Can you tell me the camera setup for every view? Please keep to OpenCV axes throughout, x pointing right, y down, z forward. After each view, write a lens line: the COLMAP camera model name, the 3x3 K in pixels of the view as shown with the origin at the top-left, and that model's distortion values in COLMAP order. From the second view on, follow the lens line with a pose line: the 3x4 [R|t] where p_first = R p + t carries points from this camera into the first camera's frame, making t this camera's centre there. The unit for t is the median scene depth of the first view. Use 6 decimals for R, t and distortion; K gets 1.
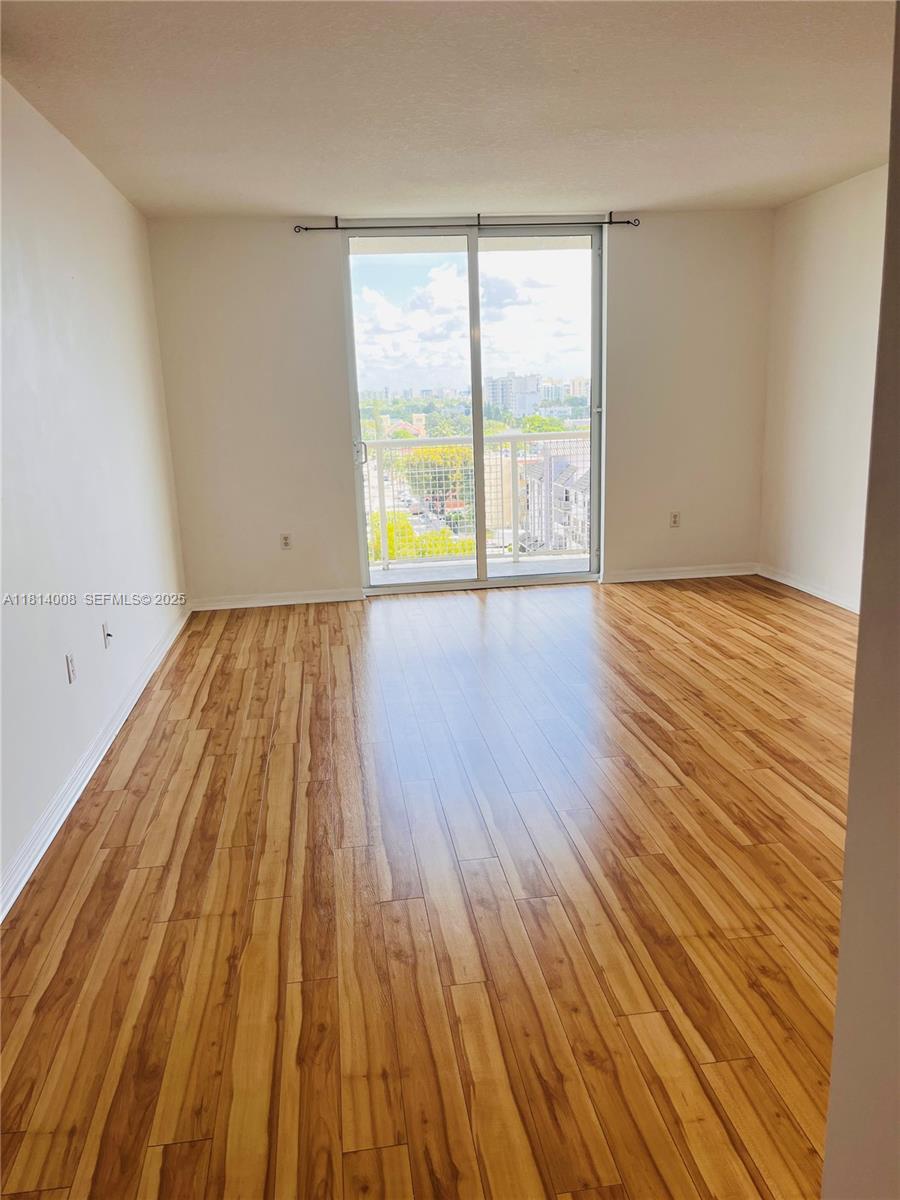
lens RADIAL K [[922.2, 0, 449.1], [0, 922.2, 591.7], [0, 0, 1]] dist [0.033834, -0.031445]
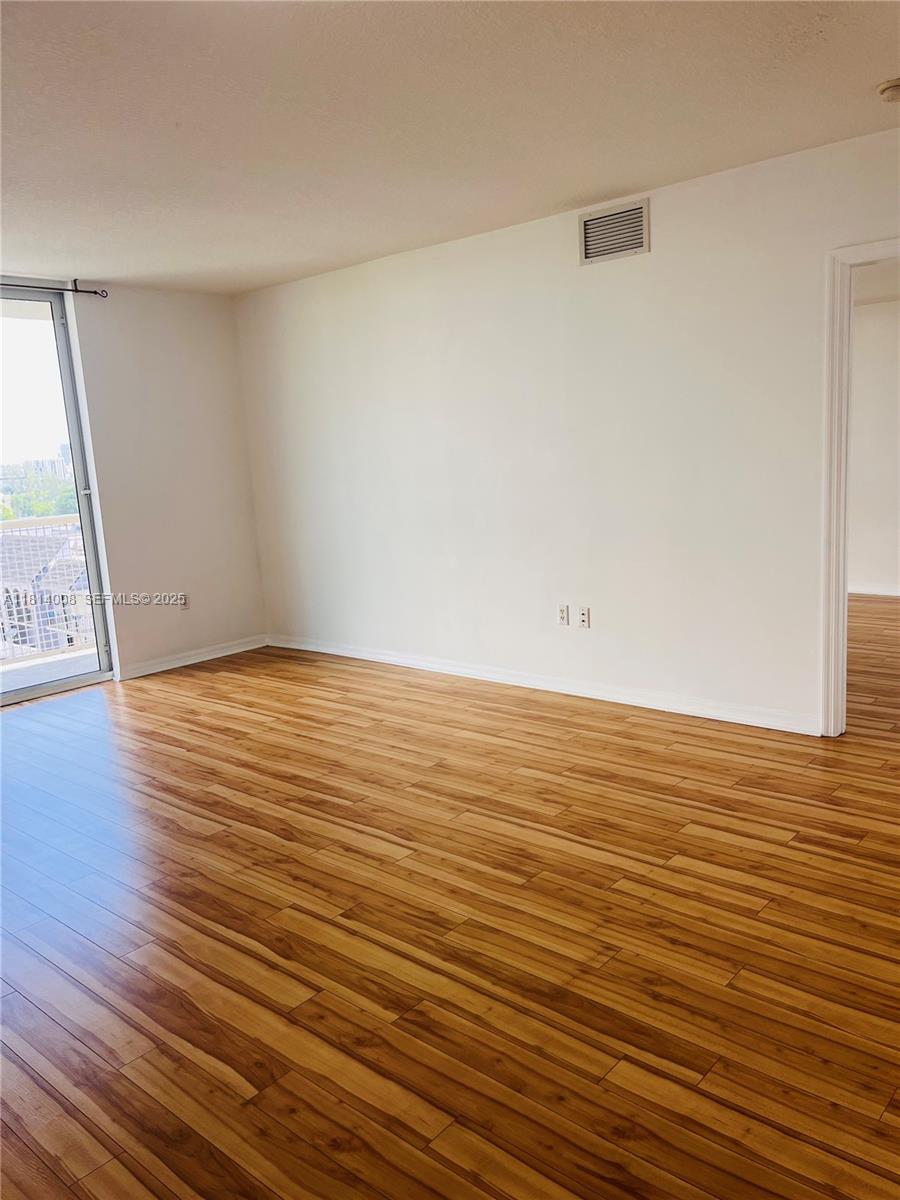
lens RADIAL K [[922.2, 0, 423.9], [0, 922.2, 599.8], [0, 0, 1]] dist [0.033834, -0.031445]
pose [[0.749288, -0.117335, 0.651767, -0.300488], [0.171067, 0.985070, -0.019324, -0.029509], [-0.639769, 0.125975, 0.758173, 0.180162]]
